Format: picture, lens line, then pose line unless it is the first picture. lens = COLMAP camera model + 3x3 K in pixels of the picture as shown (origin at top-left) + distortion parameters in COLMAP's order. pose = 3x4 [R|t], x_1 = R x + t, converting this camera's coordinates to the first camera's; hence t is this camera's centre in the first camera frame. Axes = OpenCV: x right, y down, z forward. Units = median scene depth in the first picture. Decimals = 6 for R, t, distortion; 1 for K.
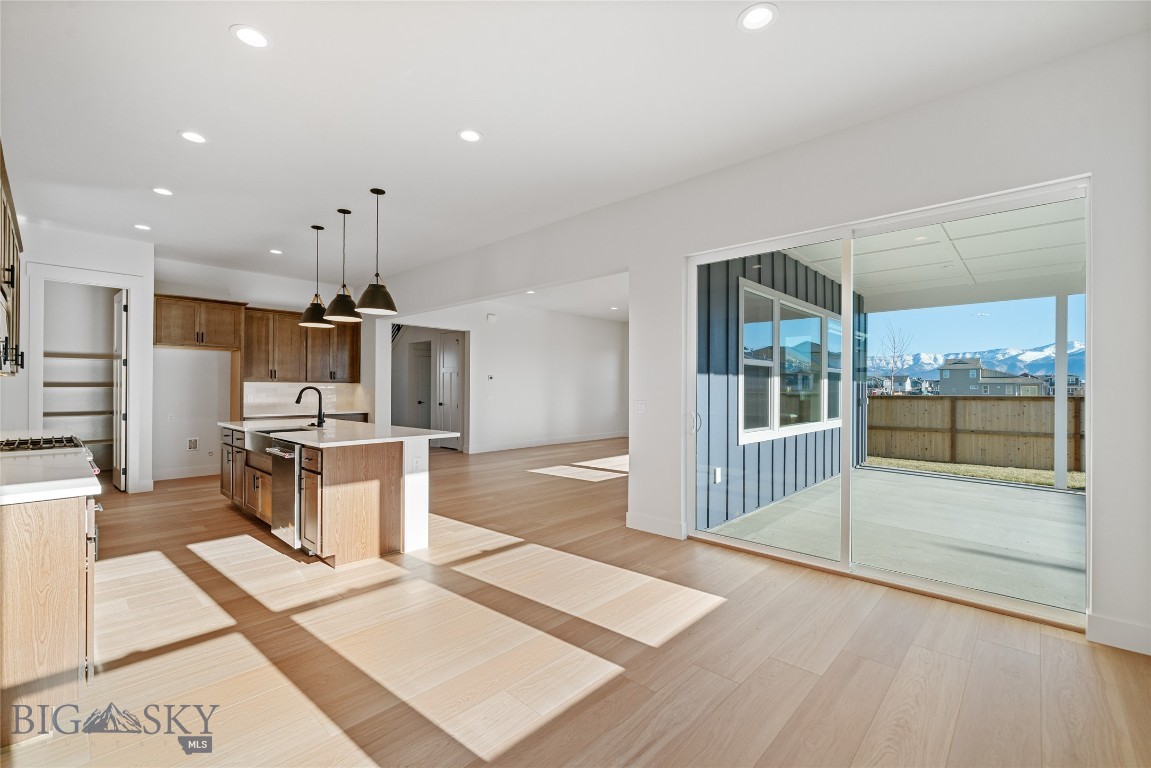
lens RADIAL K [[490.8, 0, 574.6], [0, 490.8, 386.9], [0, 0, 1]] dist [-0.009704, -0.000151]
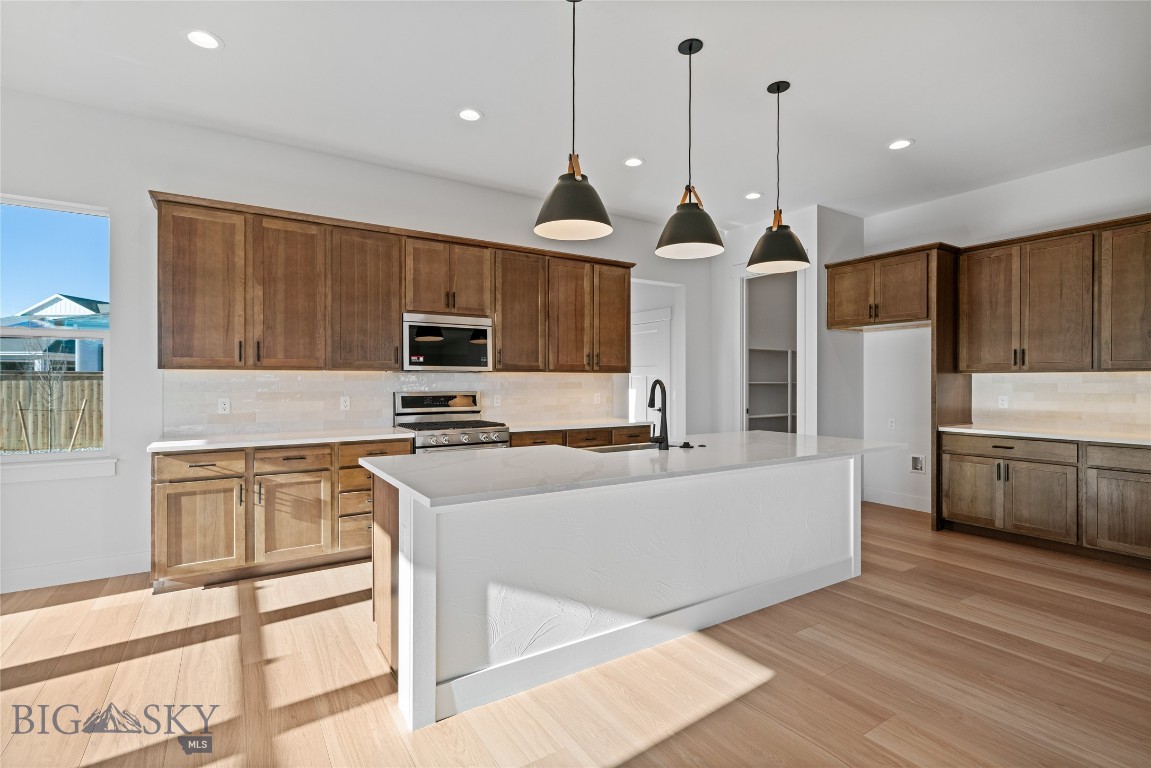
lens RADIAL K [[551.9, 0, 575.5], [0, 551.9, 384.0], [0, 0, 1]] dist [-0.004739, -0.000041]
pose [[-0.247017, -0.003540, -0.969005, 0.103367], [0.001318, 0.999991, -0.003989, 0.005458], [0.969010, -0.002263, -0.247010, 0.778339]]
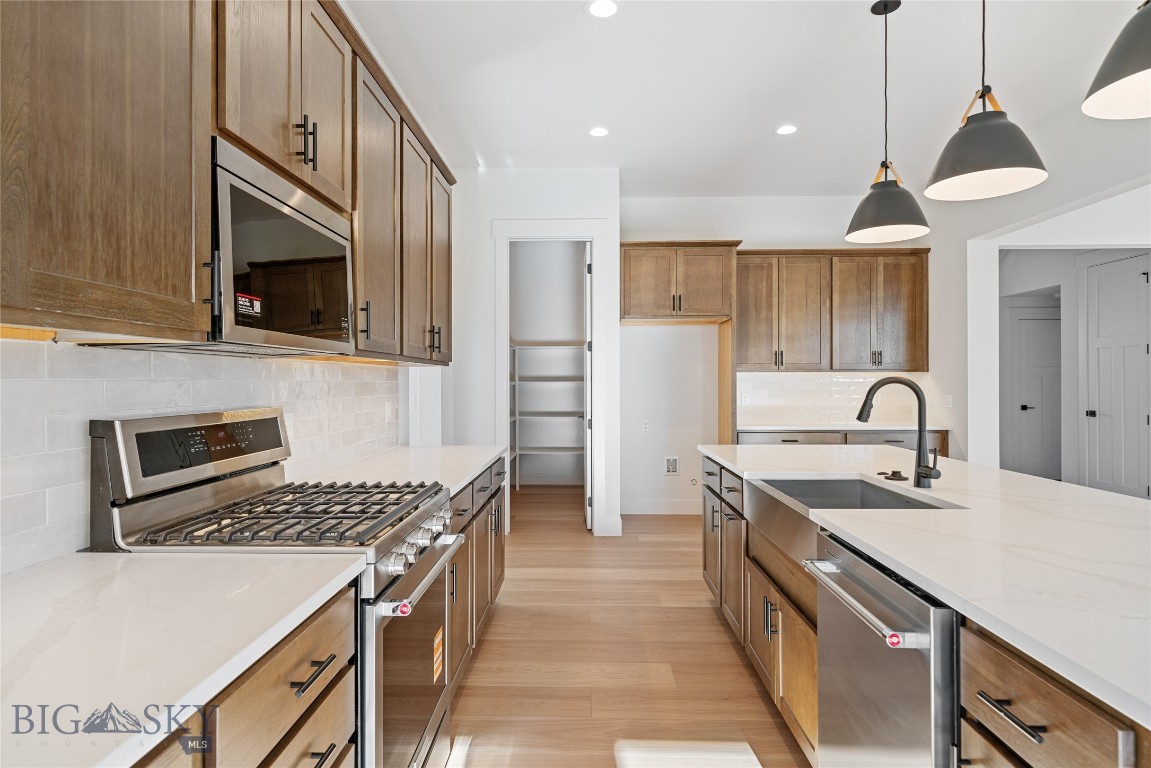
lens RADIAL K [[614.7, 0, 575.5], [0, 614.7, 384.0], [0, 0, 1]] dist [-0.000714, 0.000145]
pose [[0.663130, -0.003027, -0.748498, -0.254173], [0.008081, 0.999962, 0.003116, 0.000814], [0.748460, -0.008115, 0.663130, 0.366691]]
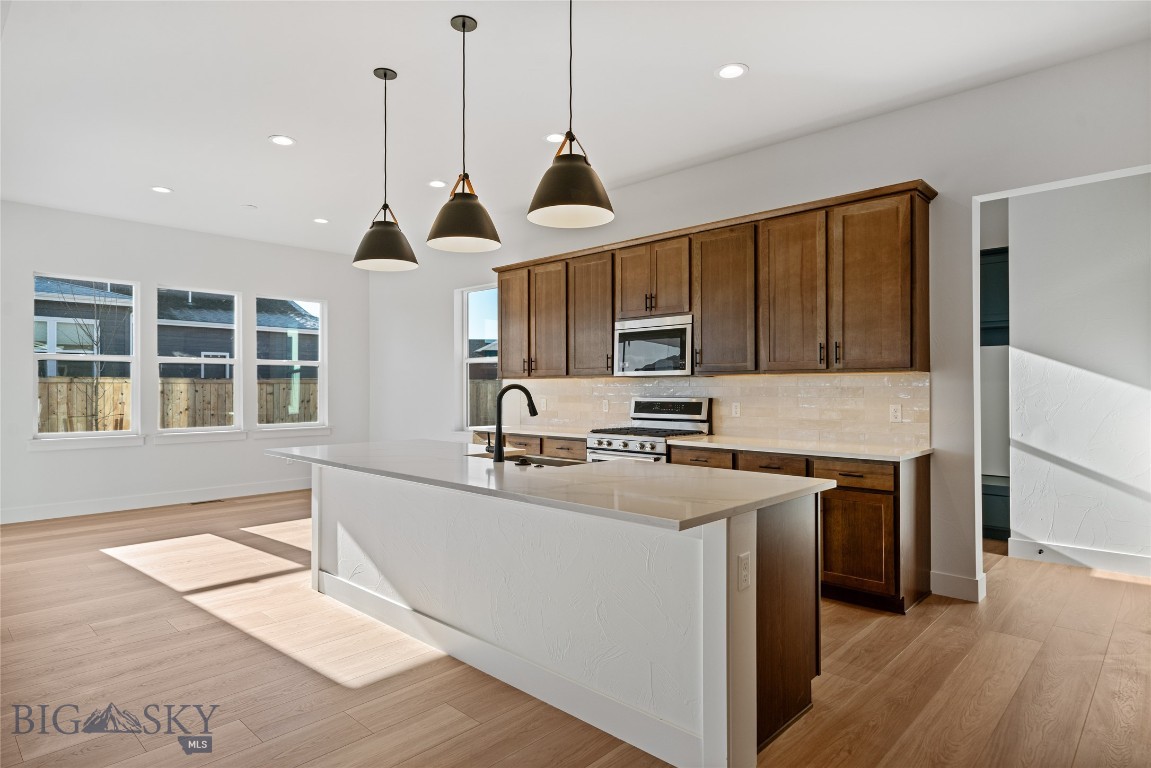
lens RADIAL K [[634.0, 0, 542.6], [0, 634.0, 386.4], [0, 0, 1]] dist [0.000030, 0.000182]
pose [[-0.999163, -0.005484, 0.040540, -0.427623], [-0.005740, 0.999964, -0.006210, 0.004367], [-0.040504, -0.006438, -0.999159, 1.225132]]
